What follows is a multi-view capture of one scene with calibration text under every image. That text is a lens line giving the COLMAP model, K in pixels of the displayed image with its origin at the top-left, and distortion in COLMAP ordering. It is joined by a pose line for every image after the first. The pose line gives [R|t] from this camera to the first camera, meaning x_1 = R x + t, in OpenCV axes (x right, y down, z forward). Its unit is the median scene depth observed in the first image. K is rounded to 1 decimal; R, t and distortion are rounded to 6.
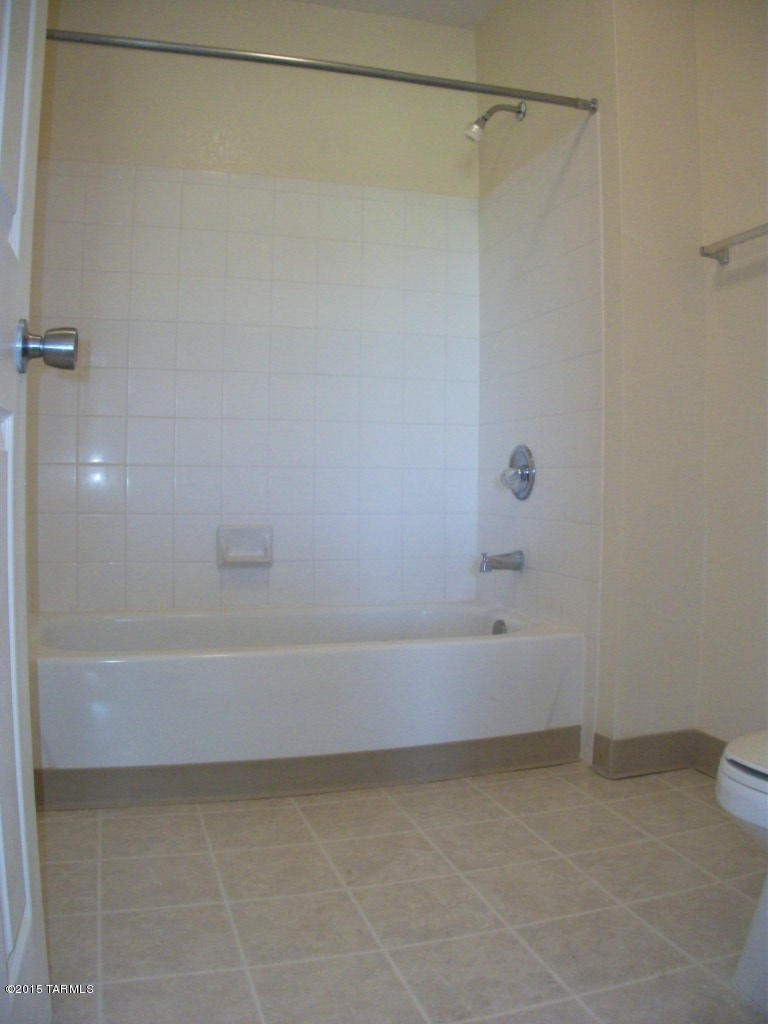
lens RADIAL K [[885.7, 0, 383.8], [0, 885.7, 510.5], [0, 0, 1]] dist [-0.222046, 0.092876]
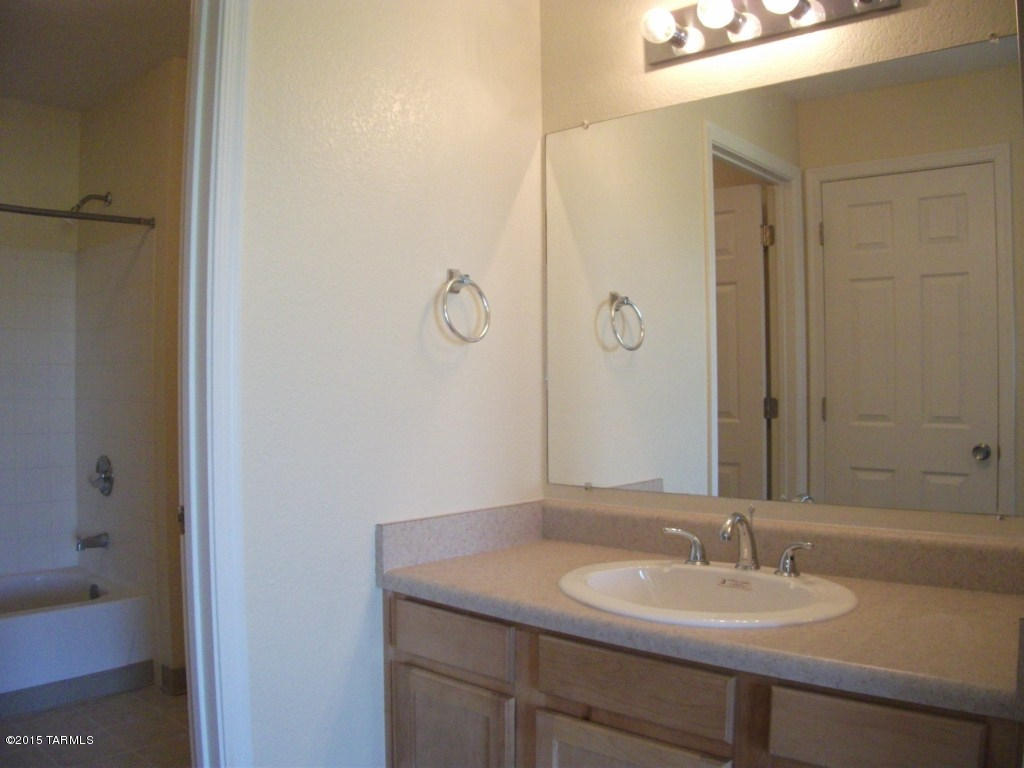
lens RADIAL K [[885.7, 0, 513.2], [0, 885.7, 384.8], [0, 0, 1]] dist [-0.222046, 0.092876]
pose [[0.857543, -0.009376, 0.514326, 0.030685], [0.026691, 0.999298, -0.026286, -0.132123], [-0.513719, 0.036269, 0.857192, -0.435735]]
